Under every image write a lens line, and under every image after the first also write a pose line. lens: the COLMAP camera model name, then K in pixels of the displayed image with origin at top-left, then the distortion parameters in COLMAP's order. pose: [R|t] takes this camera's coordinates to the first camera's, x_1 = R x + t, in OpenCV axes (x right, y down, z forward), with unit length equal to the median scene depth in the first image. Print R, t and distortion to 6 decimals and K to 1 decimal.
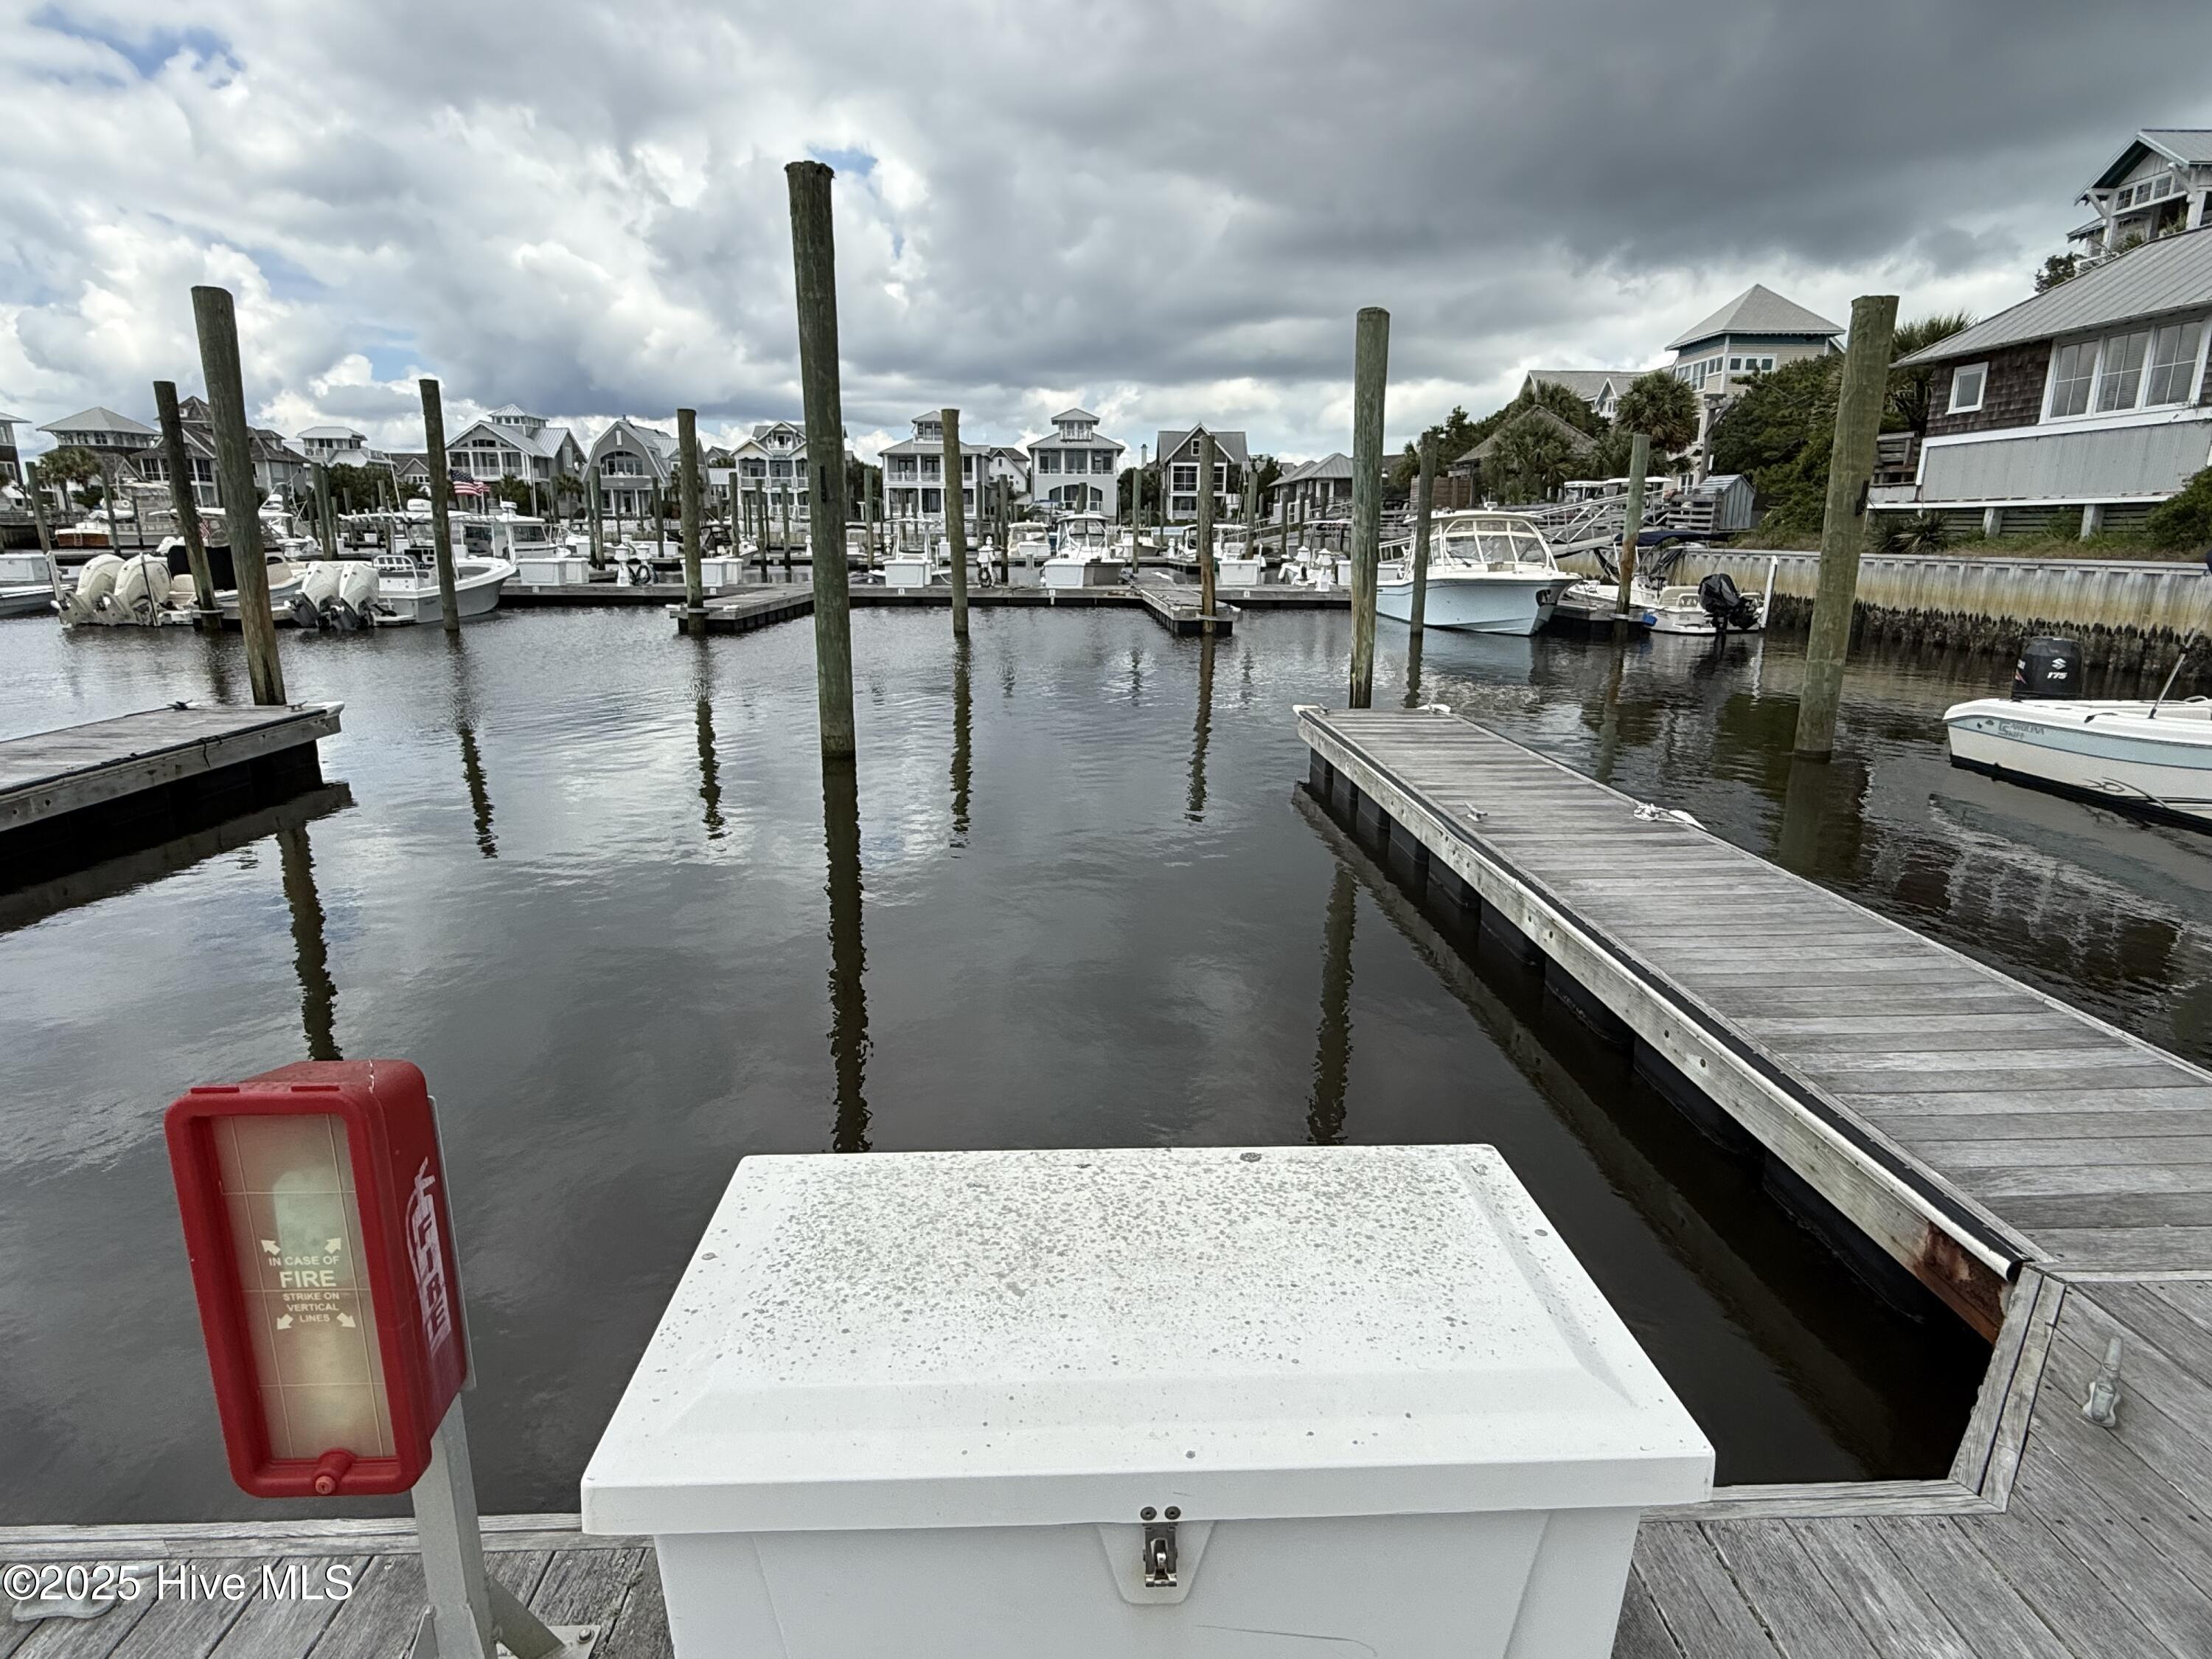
lens RADIAL K [[1220.6, 0, 1109.3], [0, 1220.6, 832.8], [0, 0, 1]] dist [0.004391, 0.001150]
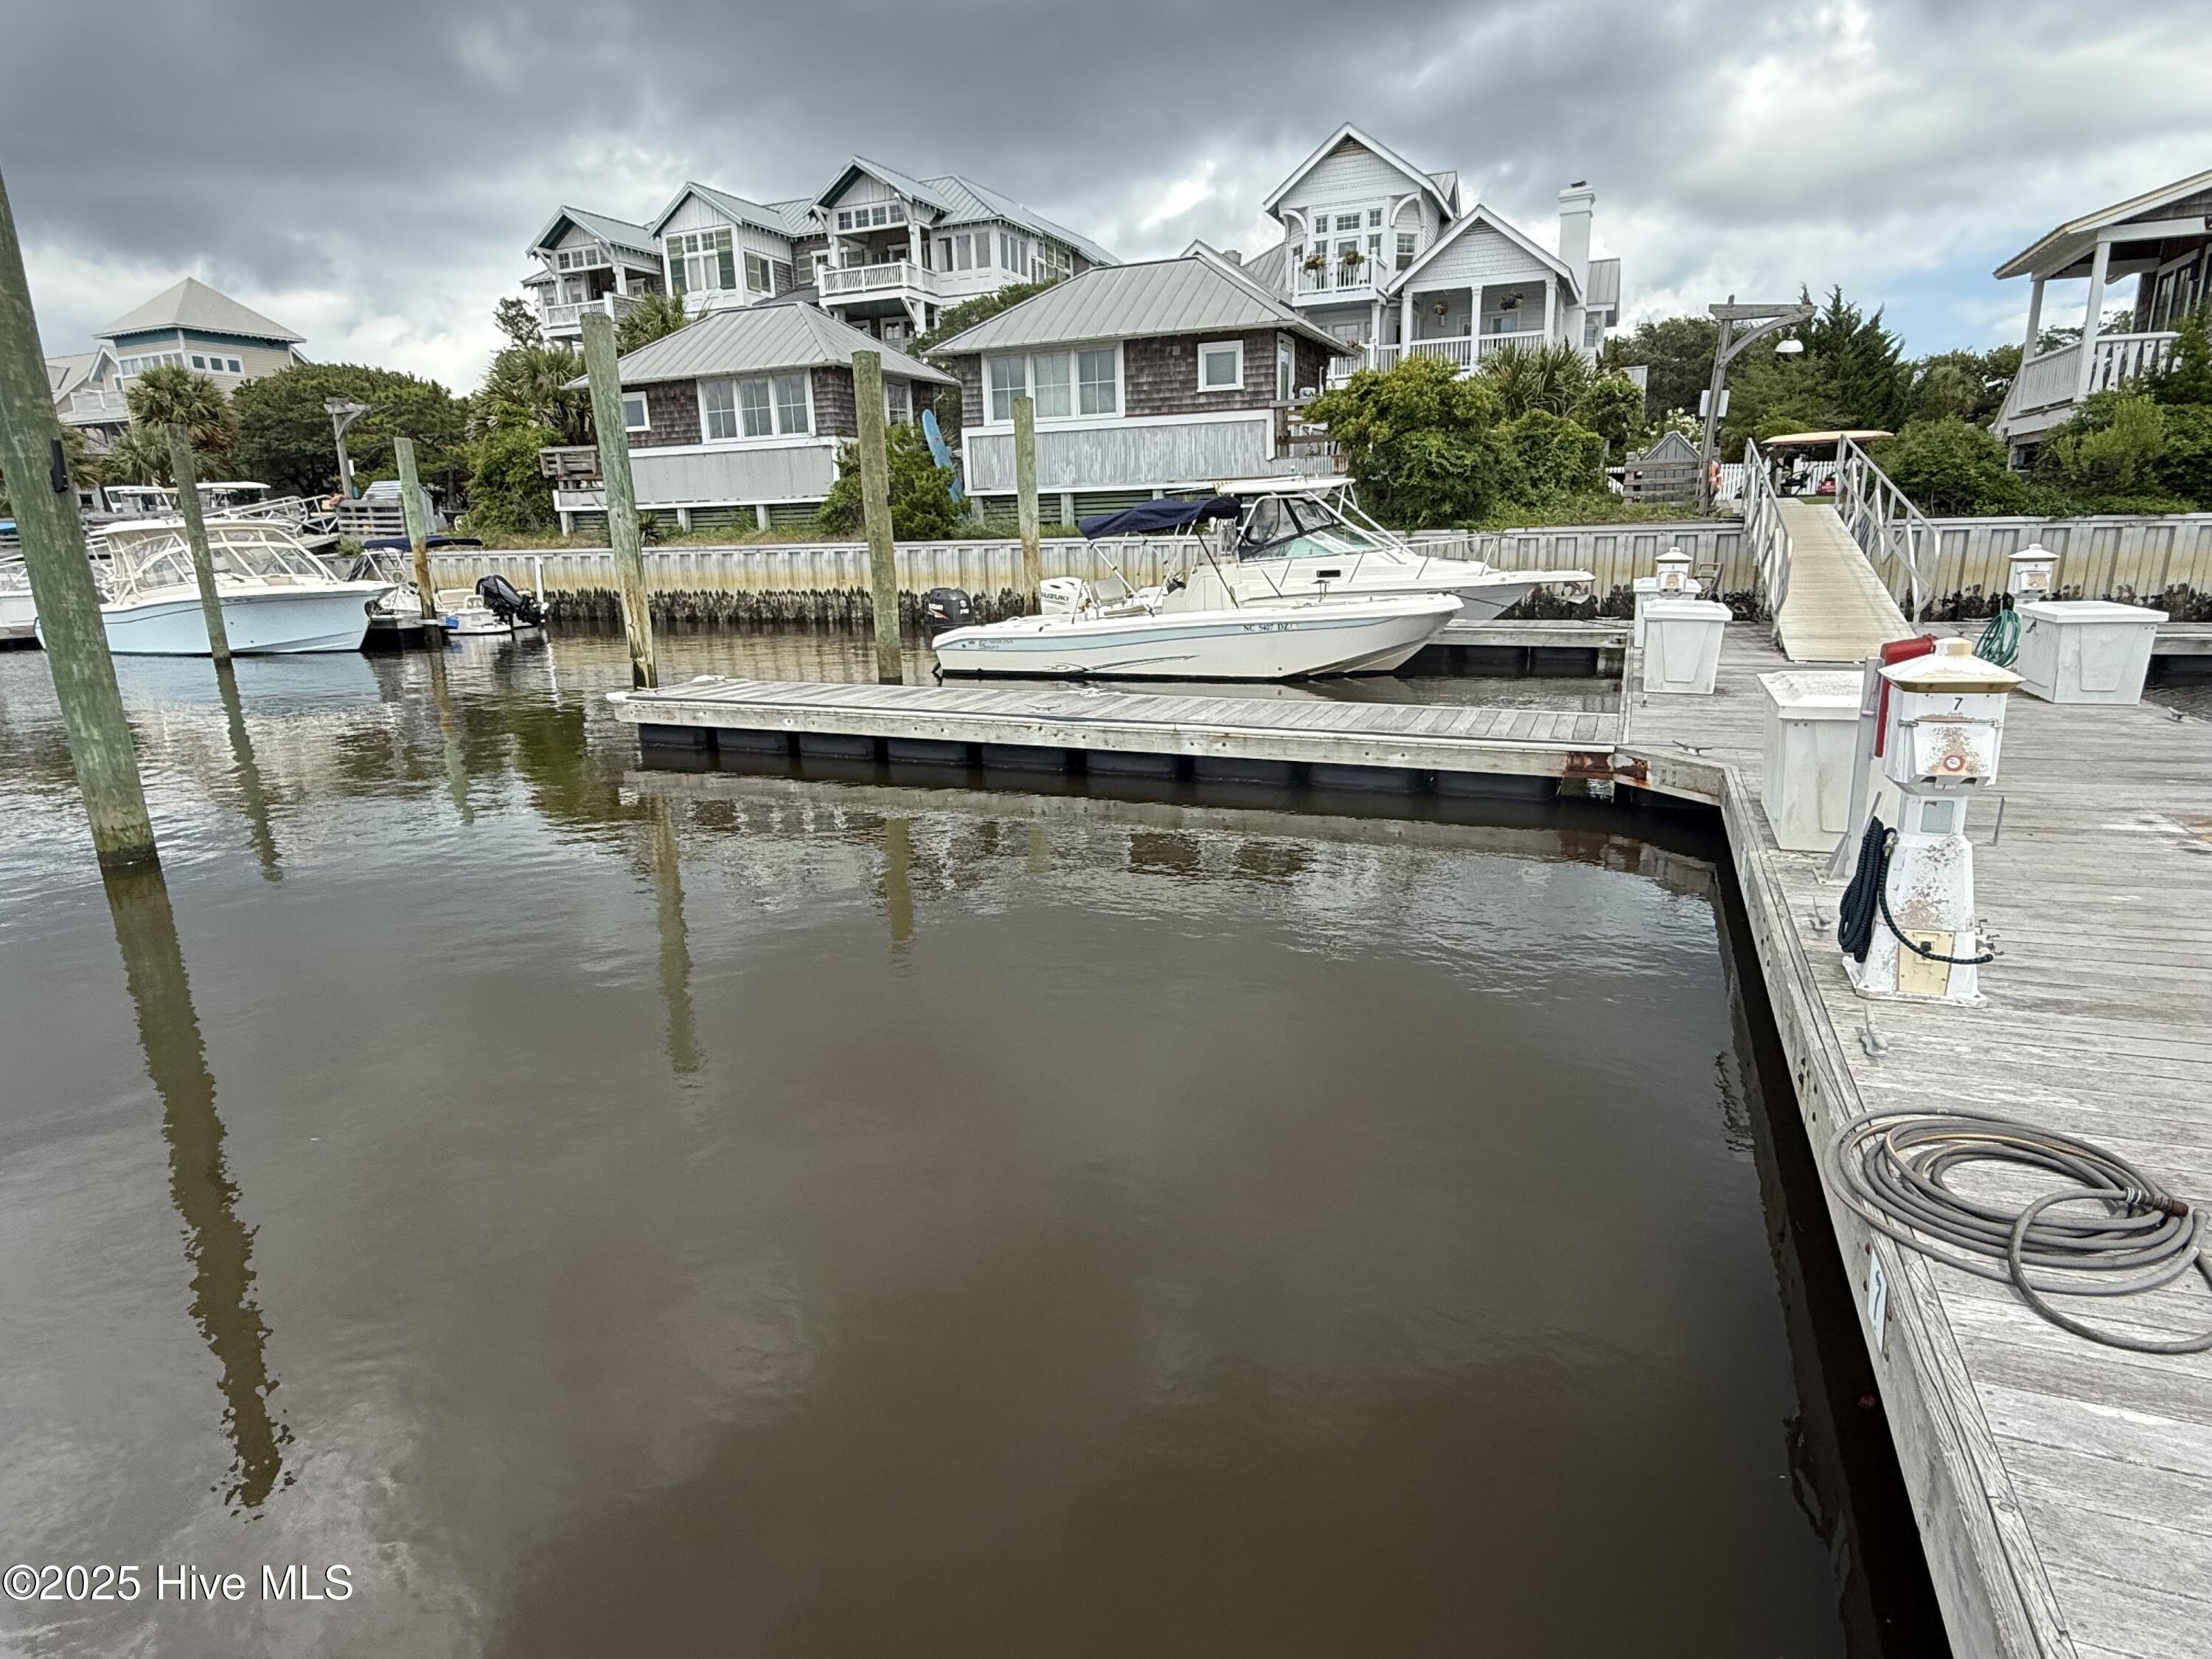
lens RADIAL K [[1220.6, 0, 1109.8], [0, 1220.6, 828.5], [0, 0, 1]] dist [0.004391, 0.001150]
pose [[0.422502, -0.240498, 0.873872, -0.271474], [0.250186, 0.957640, 0.142591, -0.019508], [-0.871148, 0.158386, 0.464774, 0.085248]]
